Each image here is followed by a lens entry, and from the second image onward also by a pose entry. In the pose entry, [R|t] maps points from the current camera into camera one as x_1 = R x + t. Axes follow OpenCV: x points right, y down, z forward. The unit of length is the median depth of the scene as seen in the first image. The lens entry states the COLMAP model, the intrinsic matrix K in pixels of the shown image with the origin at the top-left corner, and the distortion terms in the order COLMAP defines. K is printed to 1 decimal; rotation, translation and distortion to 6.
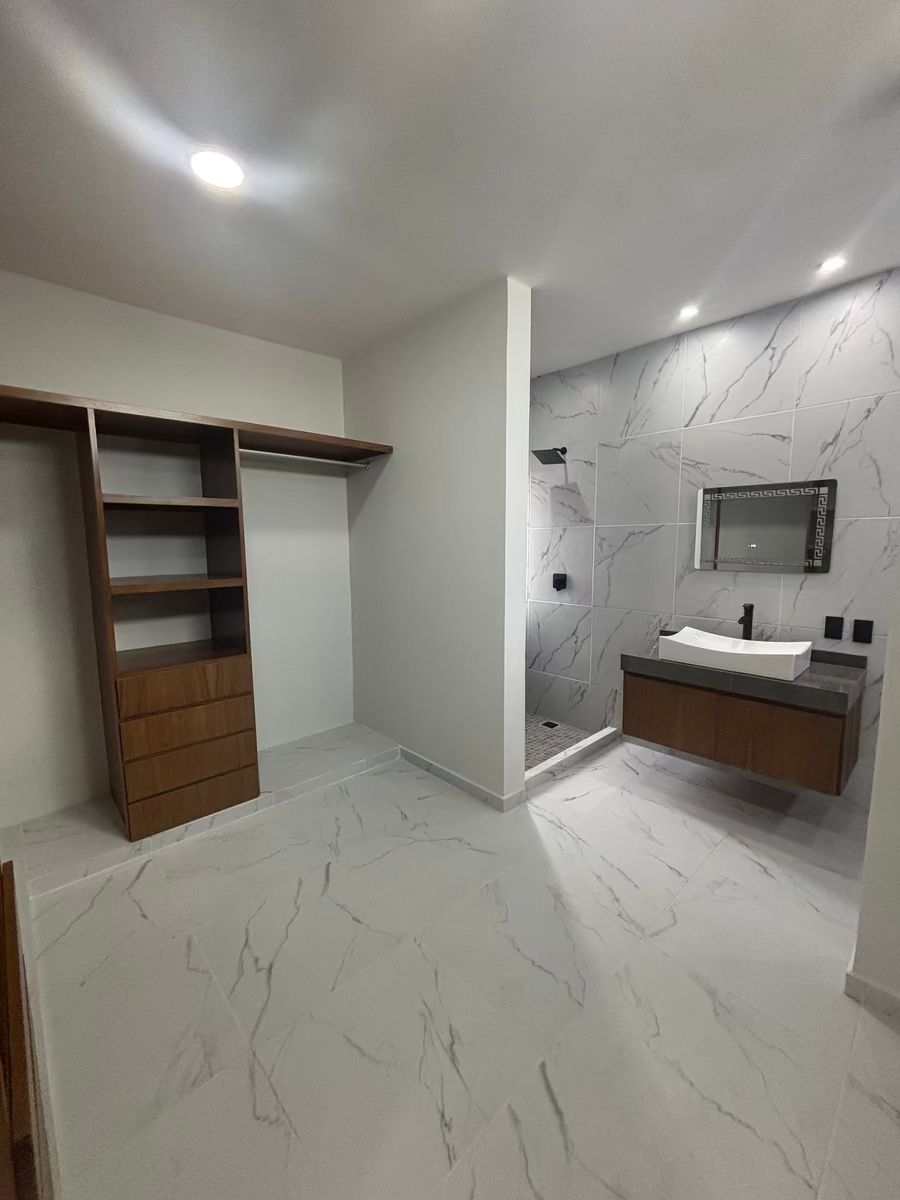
lens RADIAL K [[484.1, 0, 452.4], [0, 484.1, 599.4], [0, 0, 1]] dist [-0.006469, 0.005607]
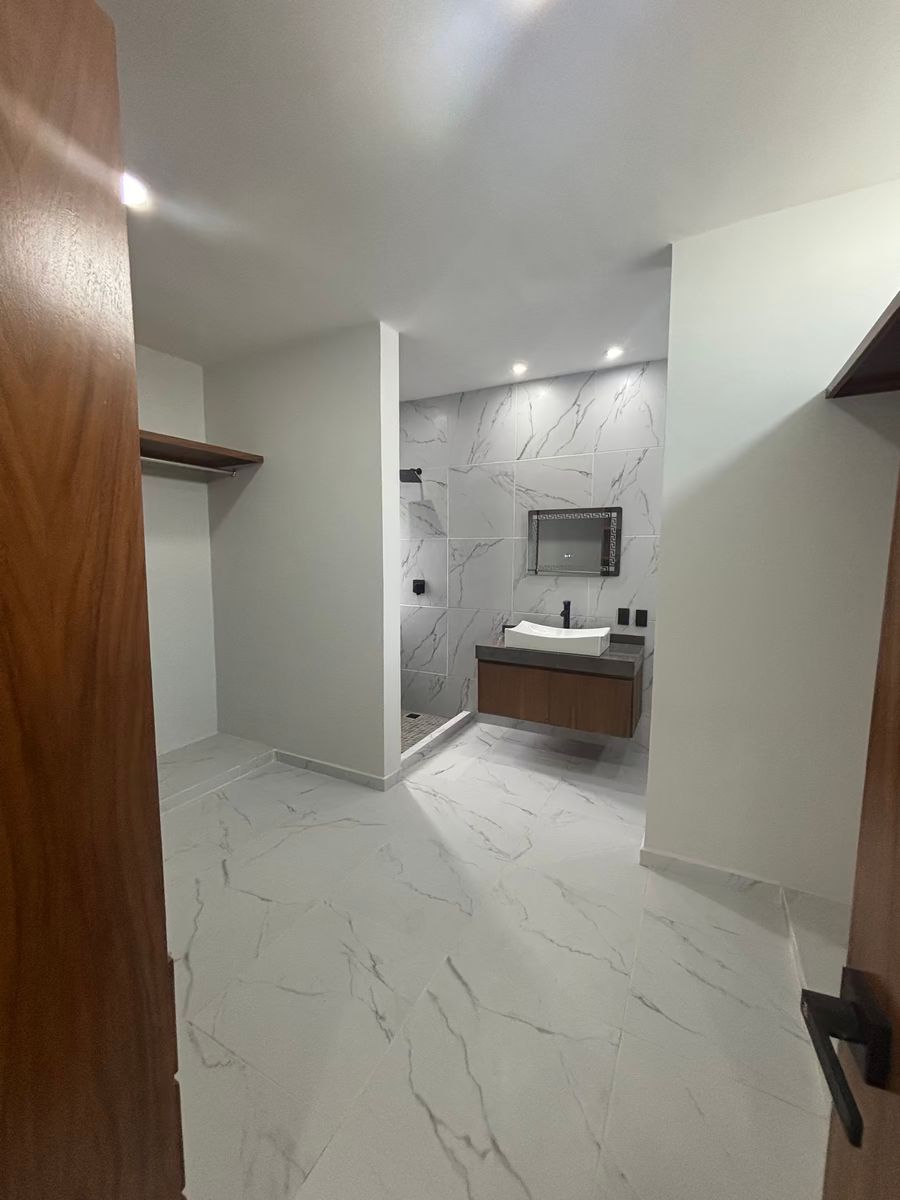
lens RADIAL K [[486.1, 0, 450.0], [0, 486.1, 600.0], [0, 0, 1]] dist [0.034259, -0.011523]
pose [[0.945419, -0.021428, 0.325153, -0.104836], [0.028930, 0.999415, -0.018257, 0.022120], [-0.324572, 0.026667, 0.945485, -0.125326]]
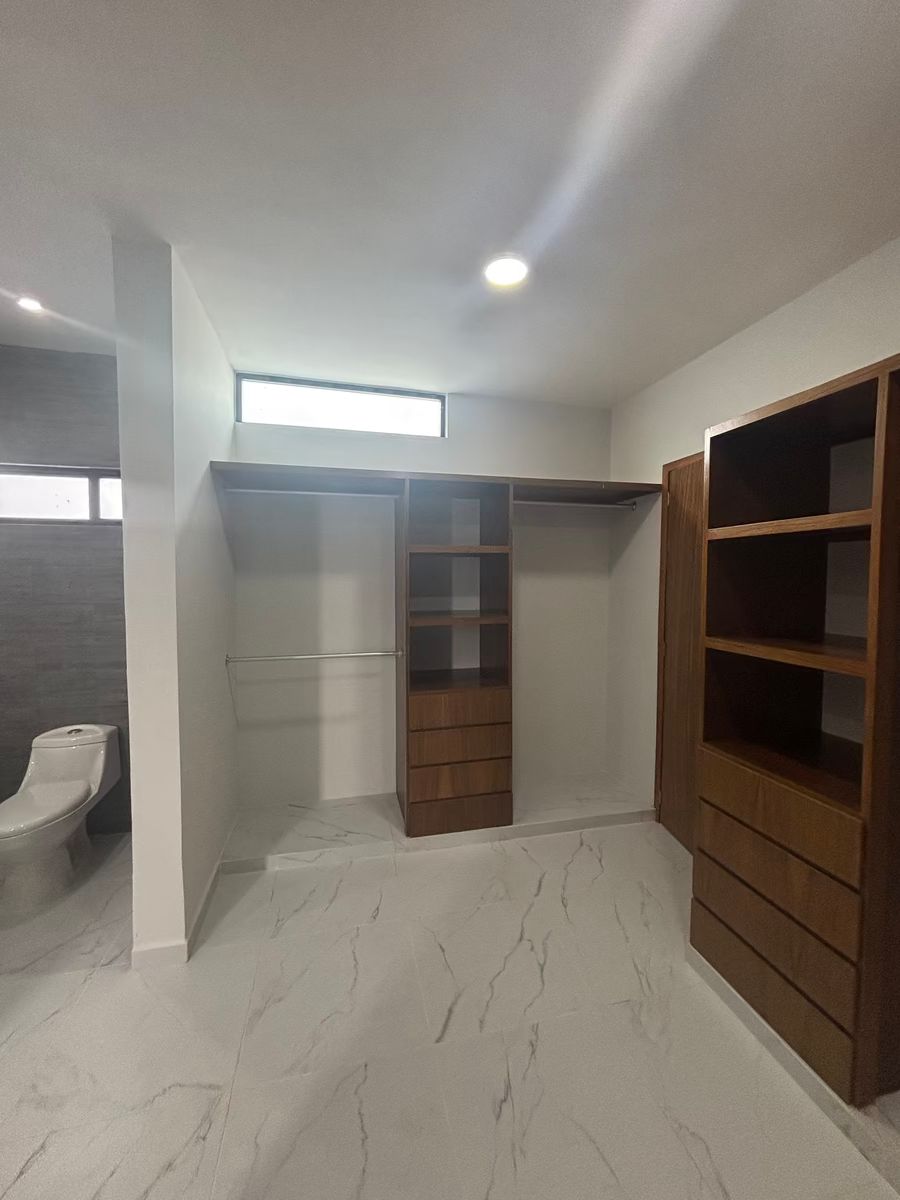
lens RADIAL K [[484.1, 0, 452.4], [0, 484.1, 599.4], [0, 0, 1]] dist [-0.006469, 0.005607]
pose [[-0.869256, -0.019705, 0.493969, -0.194051], [0.060614, 0.987418, 0.146055, -0.119067], [-0.490632, 0.156901, -0.857124, 0.898867]]
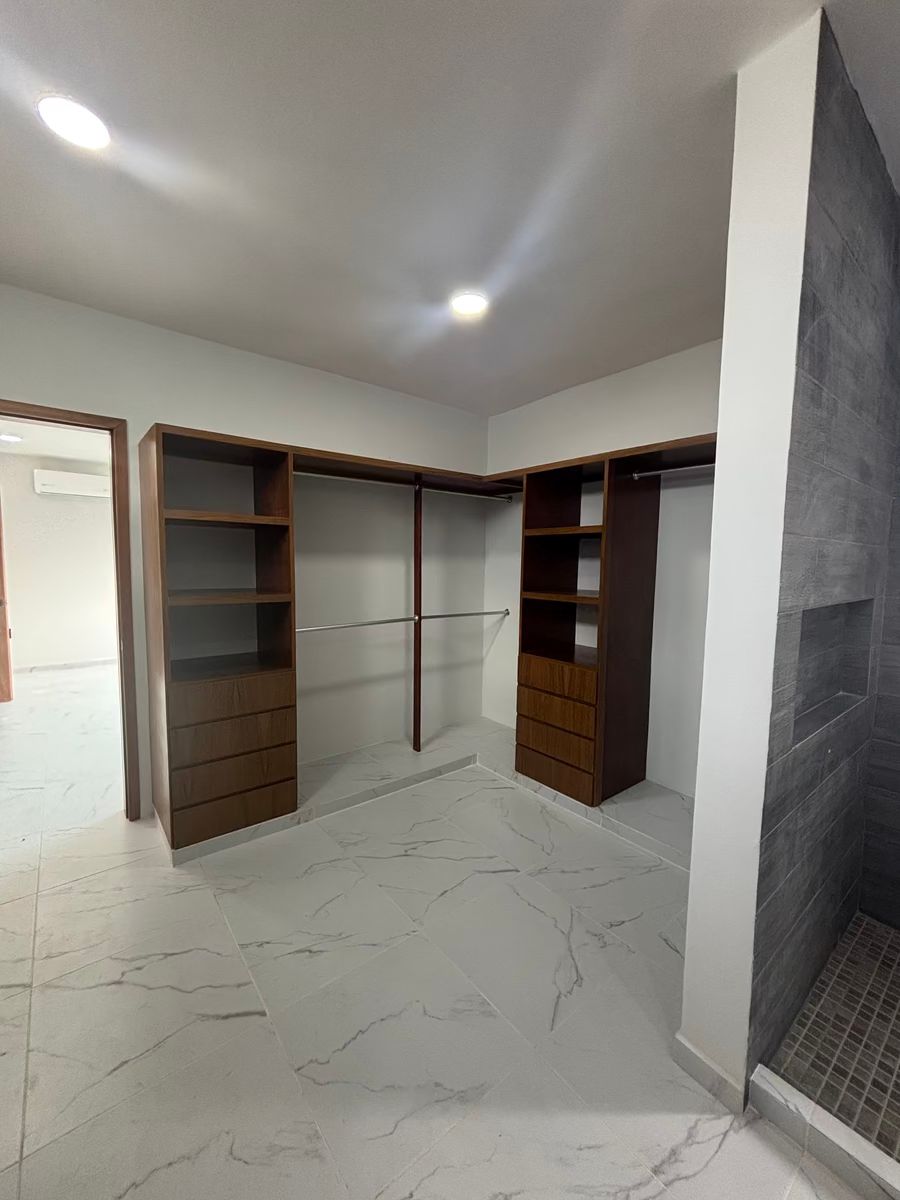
lens RADIAL K [[484.1, 0, 452.4], [0, 484.1, 599.4], [0, 0, 1]] dist [-0.006469, 0.005607]
pose [[-0.072748, 0.085578, -0.993672, 0.602488], [-0.140273, 0.985531, 0.095146, -0.088361], [0.987437, 0.146307, -0.059691, 0.680376]]
